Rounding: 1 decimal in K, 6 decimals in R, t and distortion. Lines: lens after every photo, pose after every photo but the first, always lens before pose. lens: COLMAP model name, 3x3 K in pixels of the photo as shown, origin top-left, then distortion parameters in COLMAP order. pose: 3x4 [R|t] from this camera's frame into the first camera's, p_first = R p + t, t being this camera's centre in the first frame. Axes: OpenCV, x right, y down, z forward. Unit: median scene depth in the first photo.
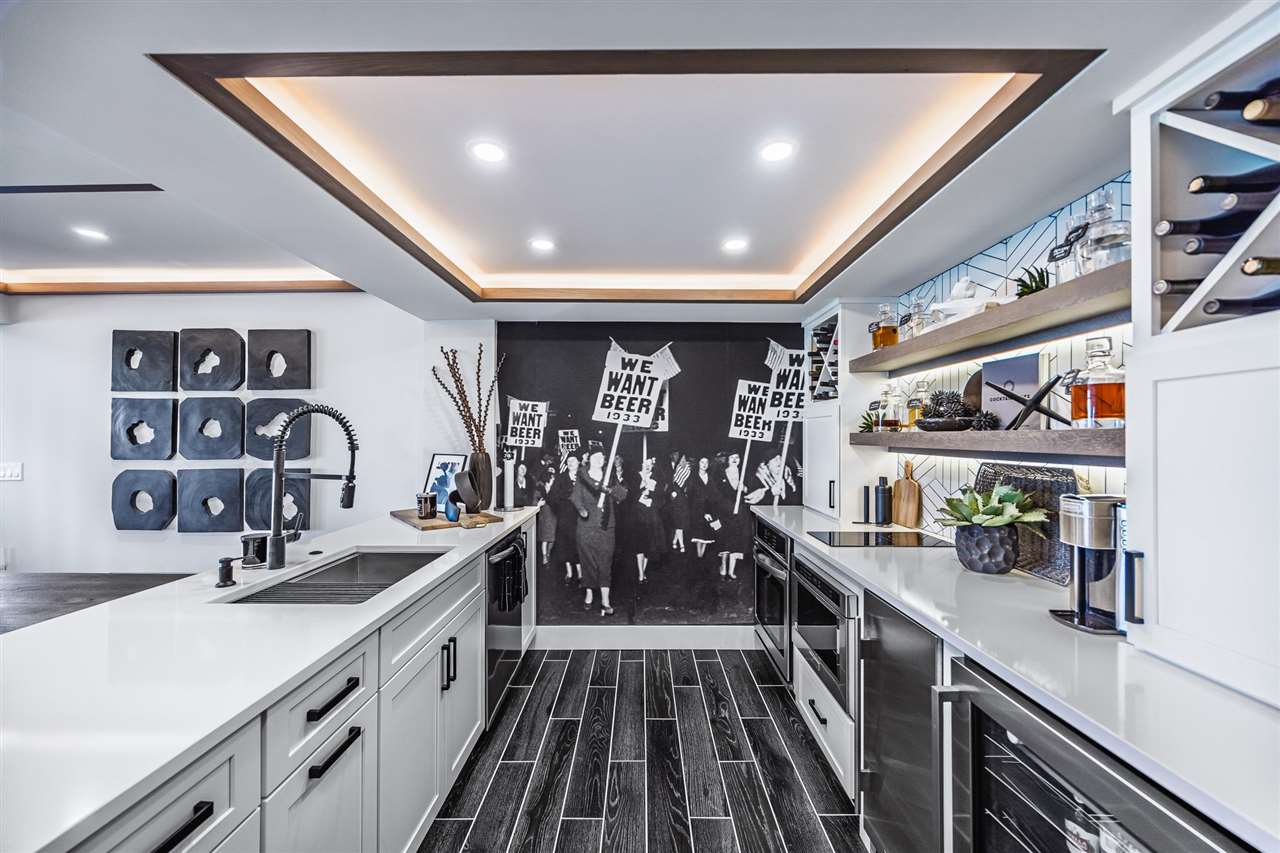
lens RADIAL K [[488.8, 0, 641.5], [0, 488.8, 431.1], [0, 0, 1]] dist [-0.002456, -0.000248]
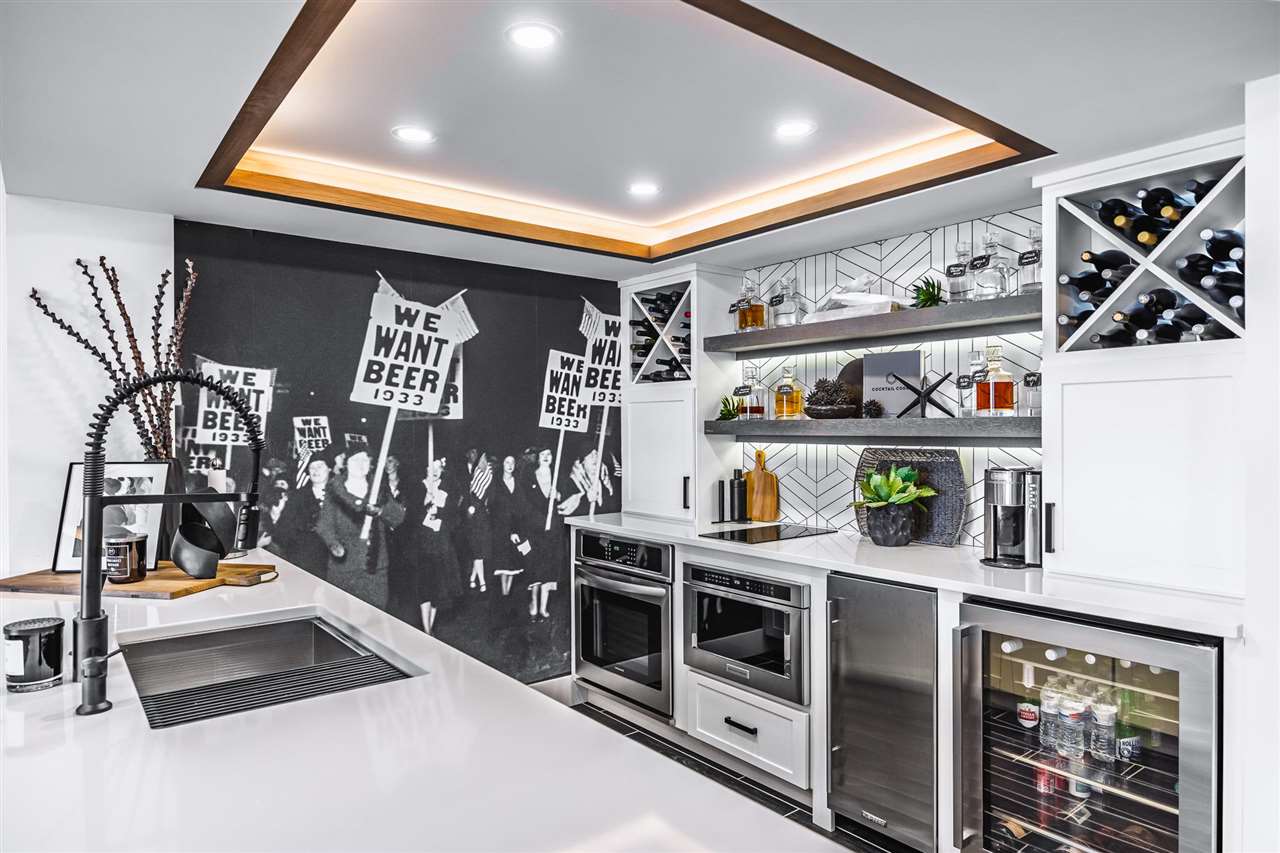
lens RADIAL K [[775.4, 0, 641.9], [0, 775.4, 427.2], [0, 0, 1]] dist [-0.003916, 0.000366]
pose [[0.781378, -0.006792, 0.624021, -0.429029], [0.000010, 0.999941, 0.010872, 0.000247], [-0.624058, -0.008489, 0.781332, -0.008309]]
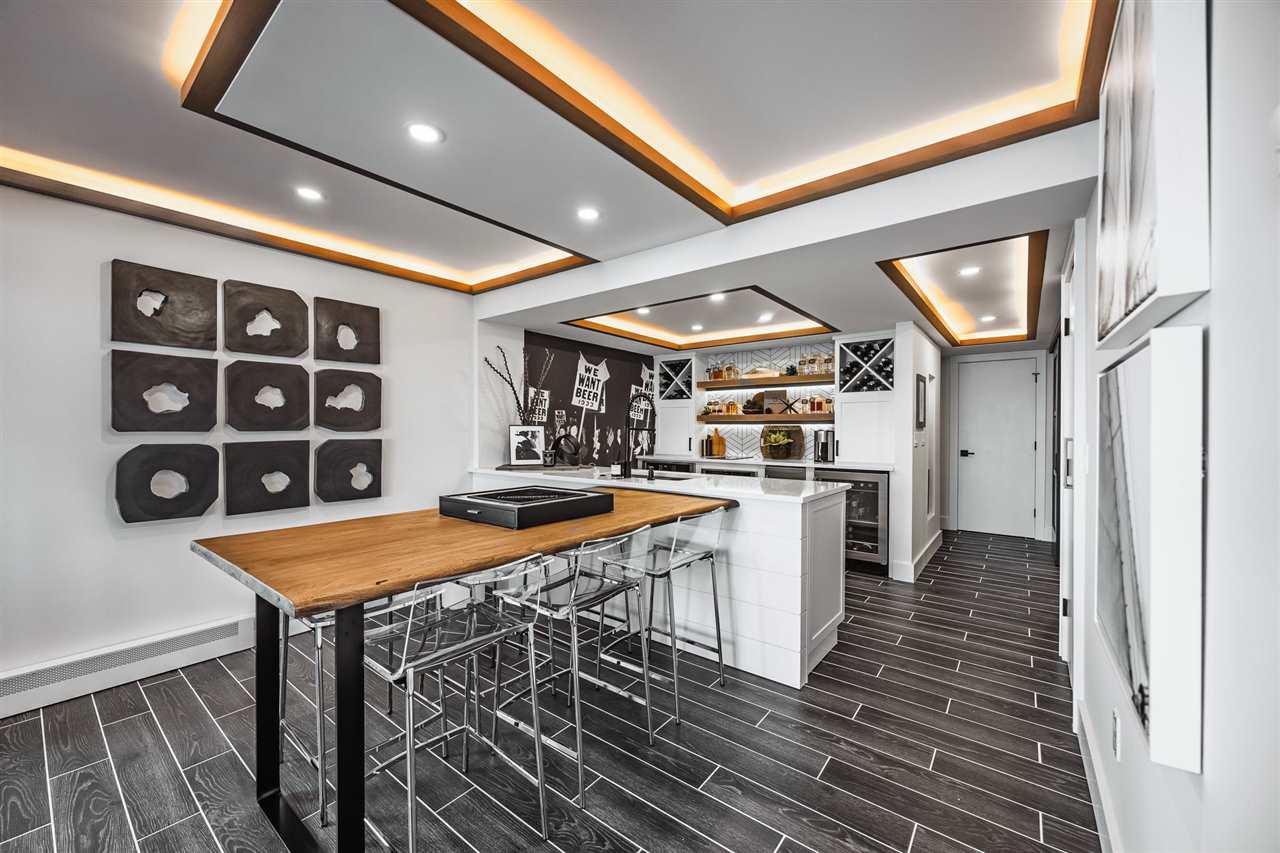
lens RADIAL K [[488.8, 0, 641.5], [0, 488.8, 431.1], [0, 0, 1]] dist [-0.002456, -0.000248]
pose [[0.611023, -0.003993, 0.791603, -1.175581], [-0.010578, 0.999857, 0.013209, 0.038510], [-0.791542, -0.016445, 0.610893, -0.104409]]
